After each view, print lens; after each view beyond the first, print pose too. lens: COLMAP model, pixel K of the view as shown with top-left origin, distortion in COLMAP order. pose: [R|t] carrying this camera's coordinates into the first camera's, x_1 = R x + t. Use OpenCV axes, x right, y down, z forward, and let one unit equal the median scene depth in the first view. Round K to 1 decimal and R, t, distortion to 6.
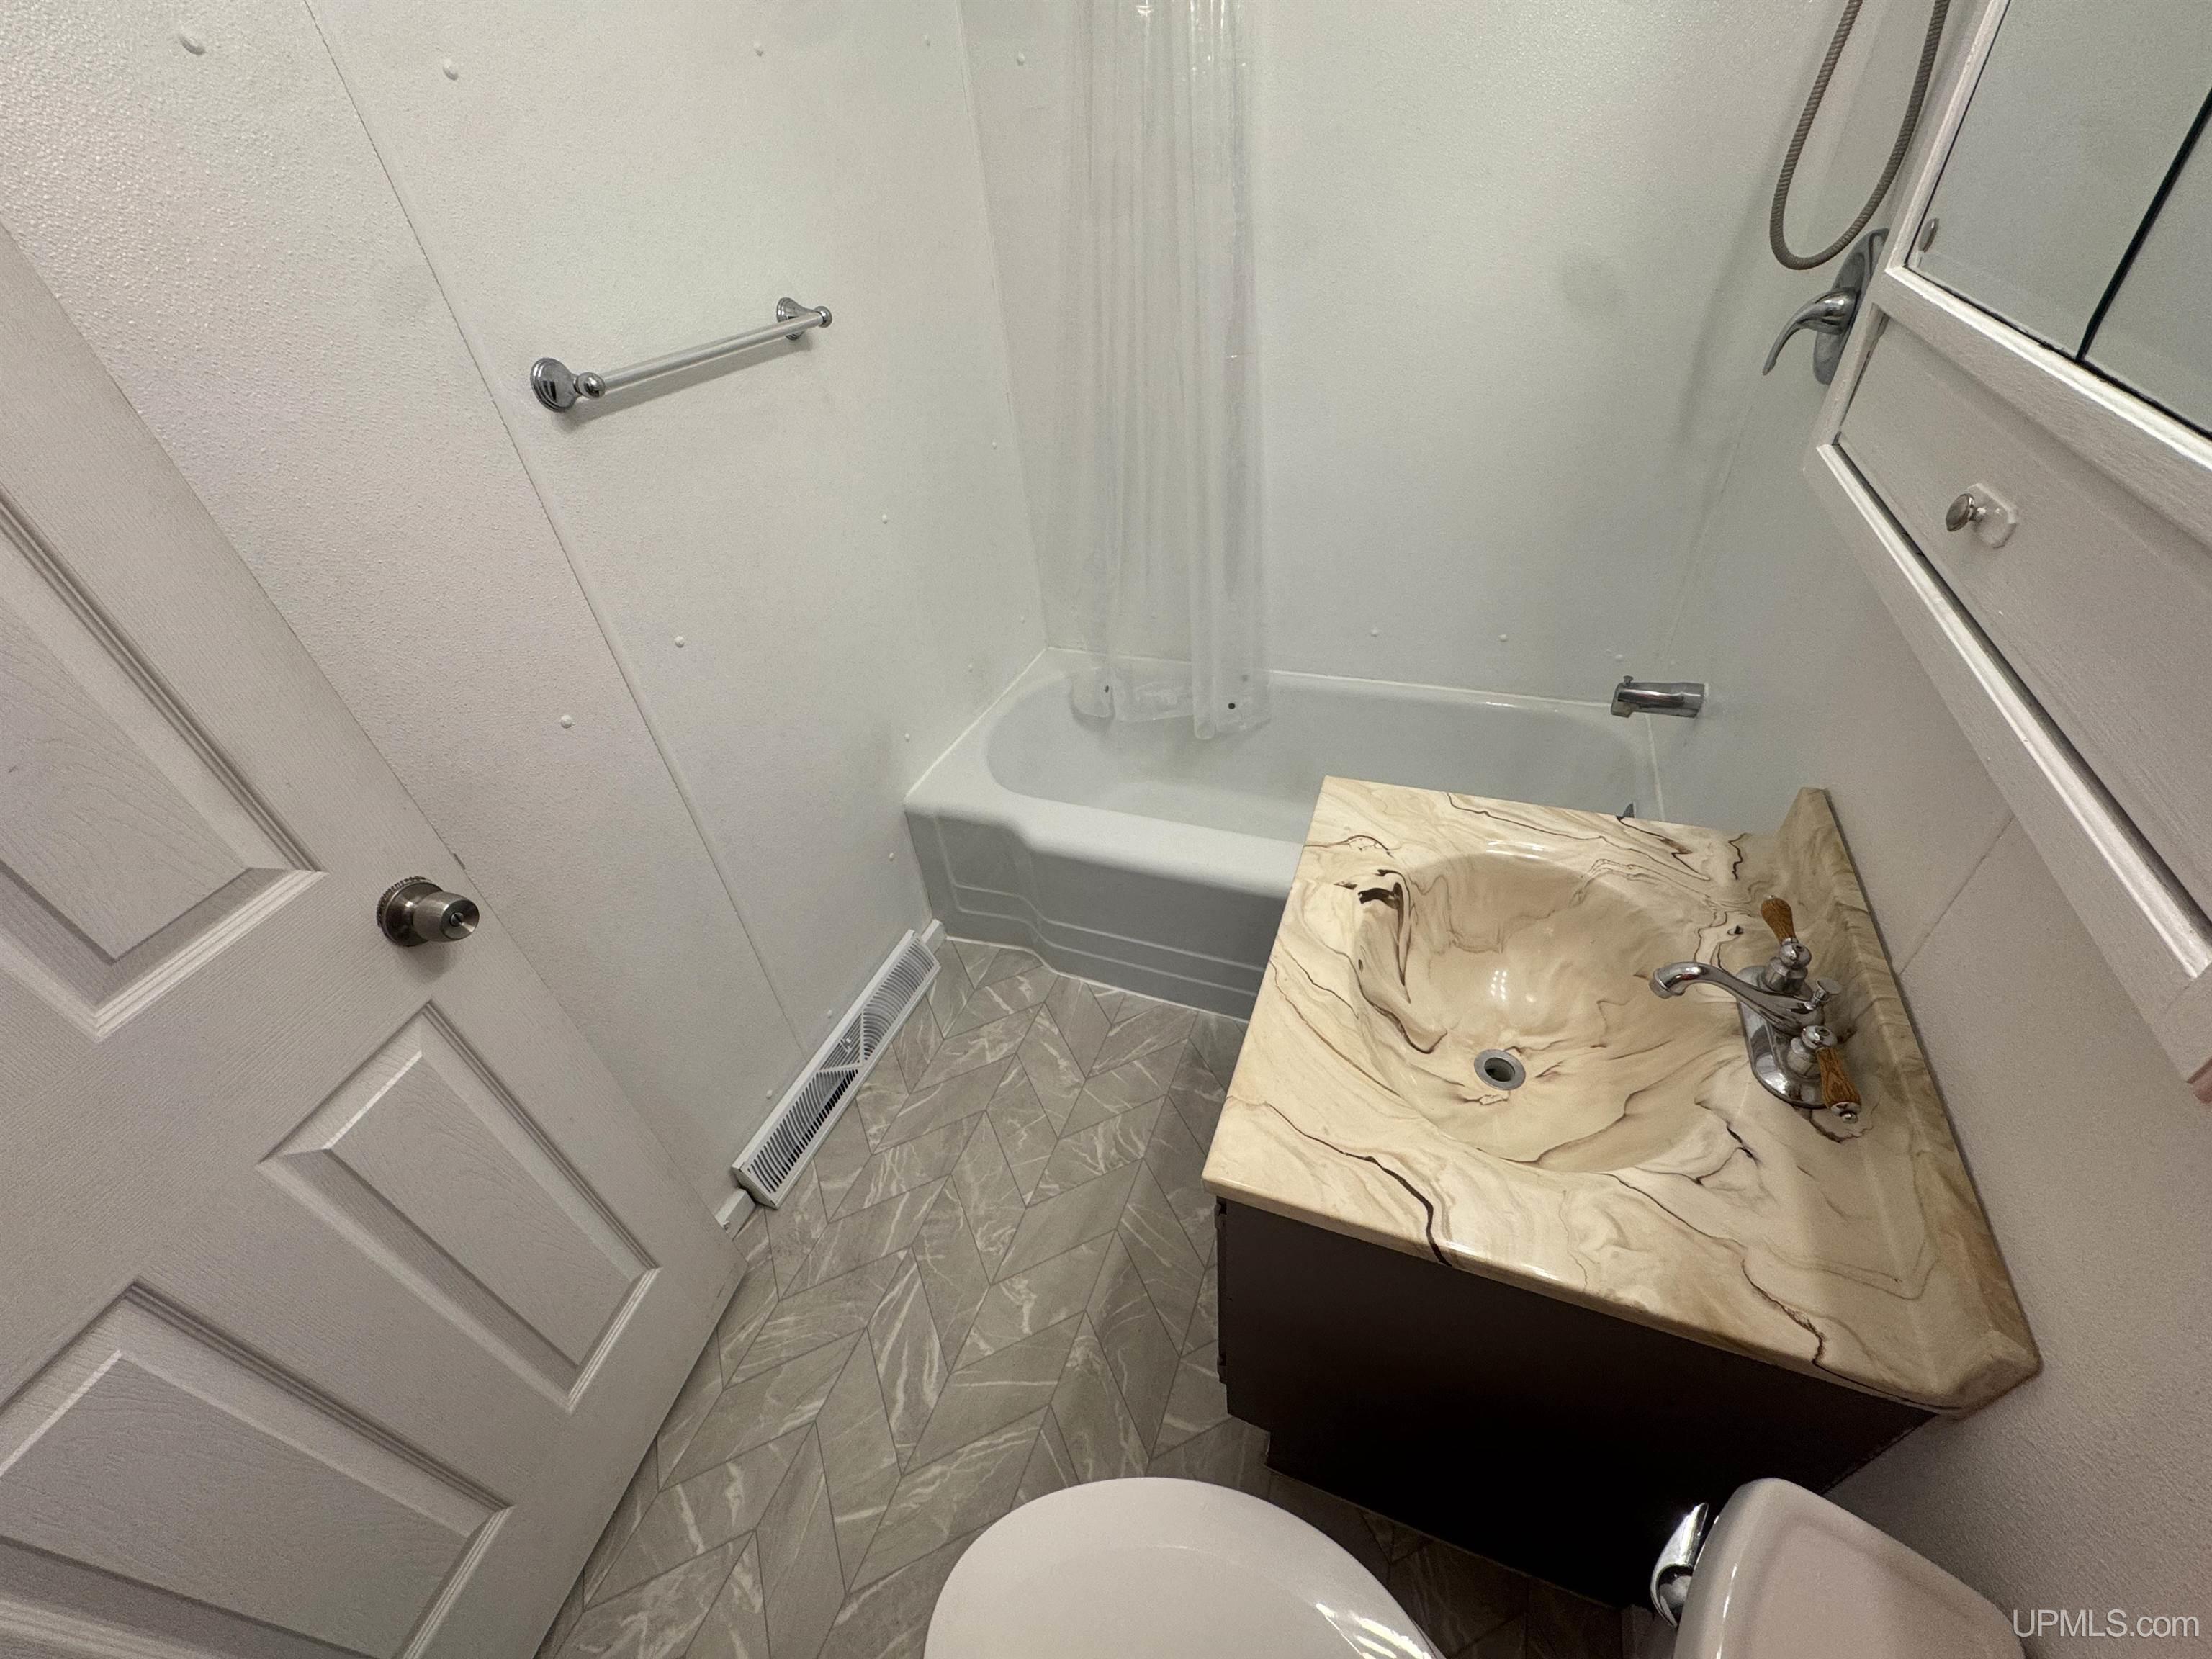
lens RADIAL K [[879.3, 0, 1103.9], [0, 879.3, 824.5], [0, 0, 1]] dist [-0.005134, 0.000372]
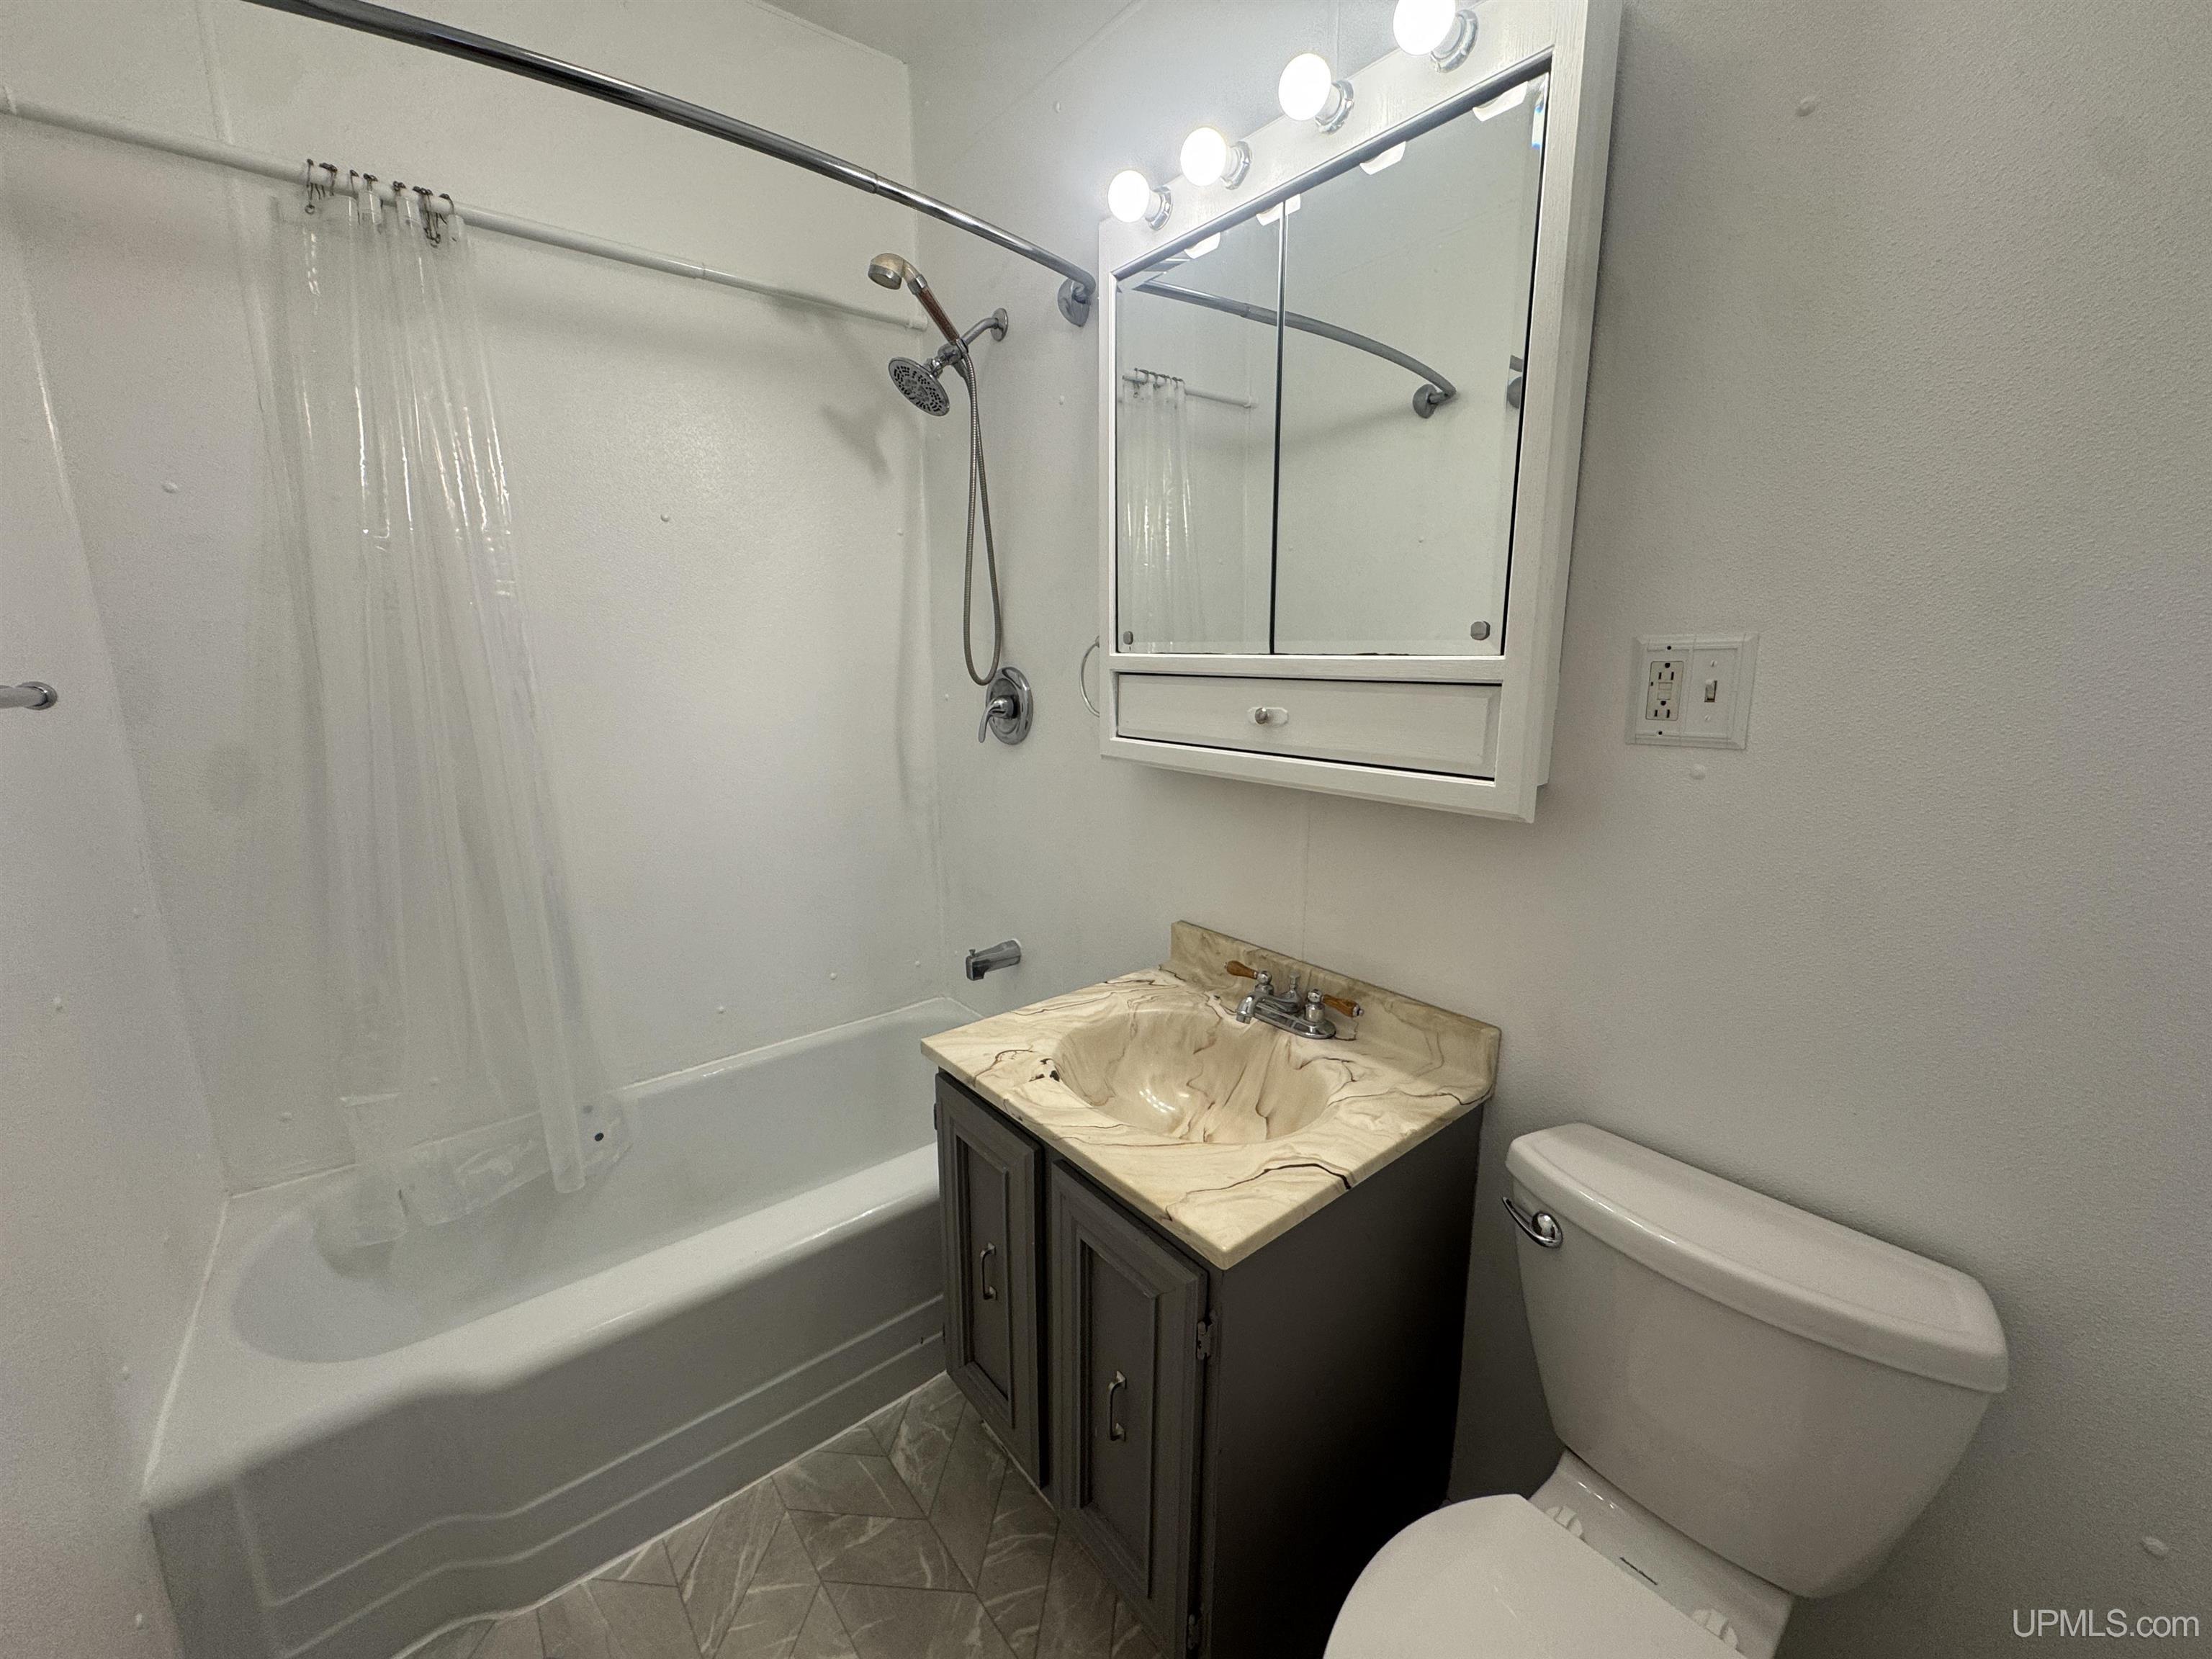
lens RADIAL K [[879.3, 0, 1103.9], [0, 879.3, 824.5], [0, 0, 1]] dist [-0.005134, 0.000372]
pose [[0.486790, -0.085649, 0.869310, -0.664267], [0.511997, 0.834288, -0.204506, 0.072406], [-0.707739, 0.544635, 0.449976, 0.229520]]
